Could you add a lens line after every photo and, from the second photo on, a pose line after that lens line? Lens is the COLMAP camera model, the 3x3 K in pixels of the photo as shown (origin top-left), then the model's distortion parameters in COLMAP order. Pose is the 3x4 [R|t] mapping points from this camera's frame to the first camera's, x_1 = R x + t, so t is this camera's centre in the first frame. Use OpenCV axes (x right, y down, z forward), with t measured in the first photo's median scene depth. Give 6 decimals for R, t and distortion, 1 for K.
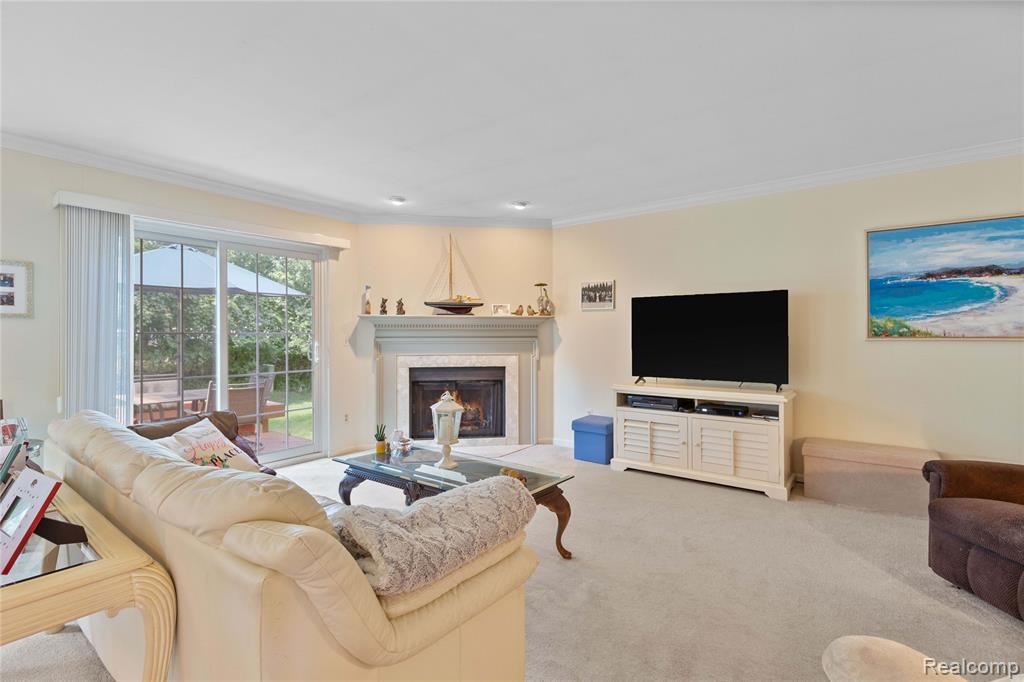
lens RADIAL K [[471.3, 0, 512.5], [0, 471.3, 334.6], [0, 0, 1]] dist [0.001292, 0.000122]
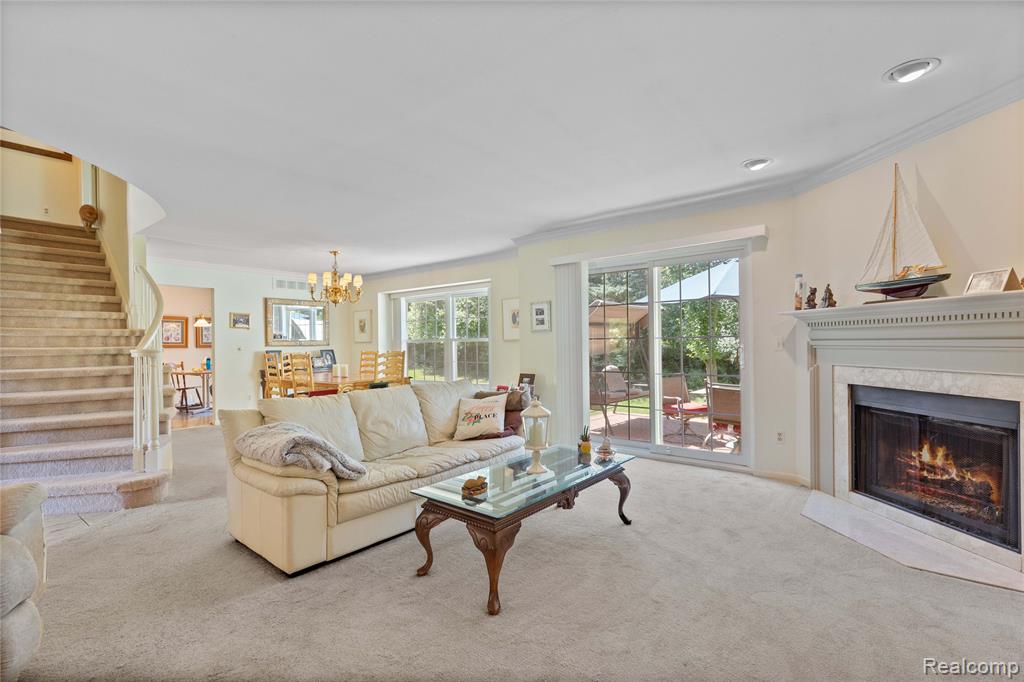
lens RADIAL K [[470.9, 0, 516.4], [0, 470.9, 347.3], [0, 0, 1]] dist [0.002039, -0.000261]
pose [[-0.021304, 0.011343, -0.999709, 0.476836], [0.014120, 0.999839, 0.011044, 0.002330], [0.999673, -0.013880, -0.021461, 0.537780]]
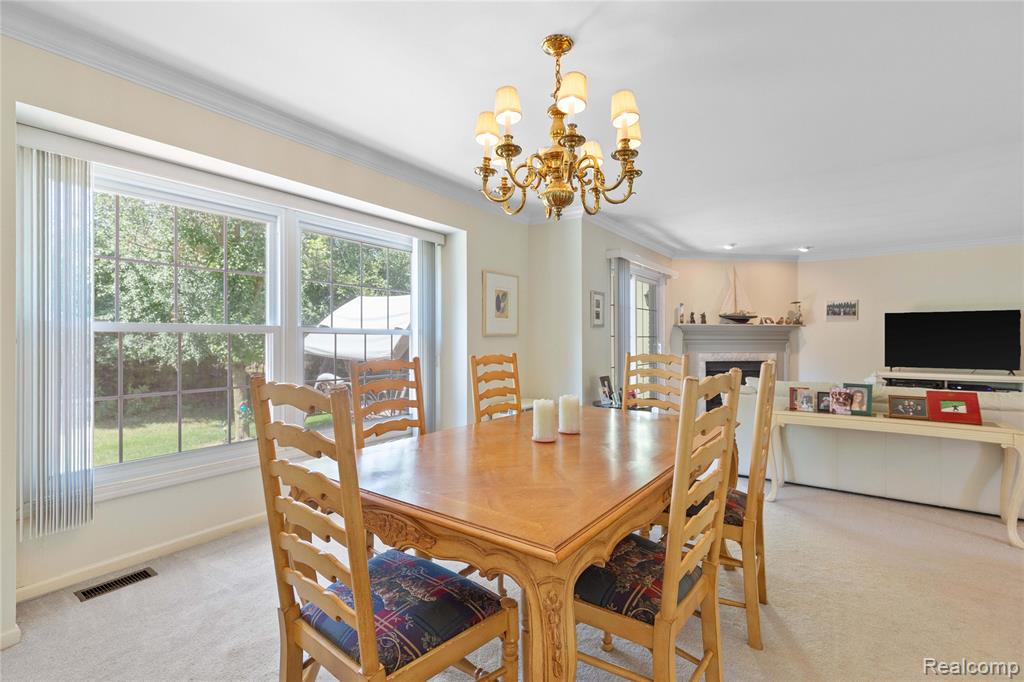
lens RADIAL K [[470.9, 0, 516.4], [0, 470.9, 347.3], [0, 0, 1]] dist [0.002039, -0.000261]
pose [[0.999850, 0.003551, 0.016949, -0.812415], [-0.003792, 0.999892, 0.014216, 0.009827], [-0.016897, -0.014278, 0.999755, -0.396367]]
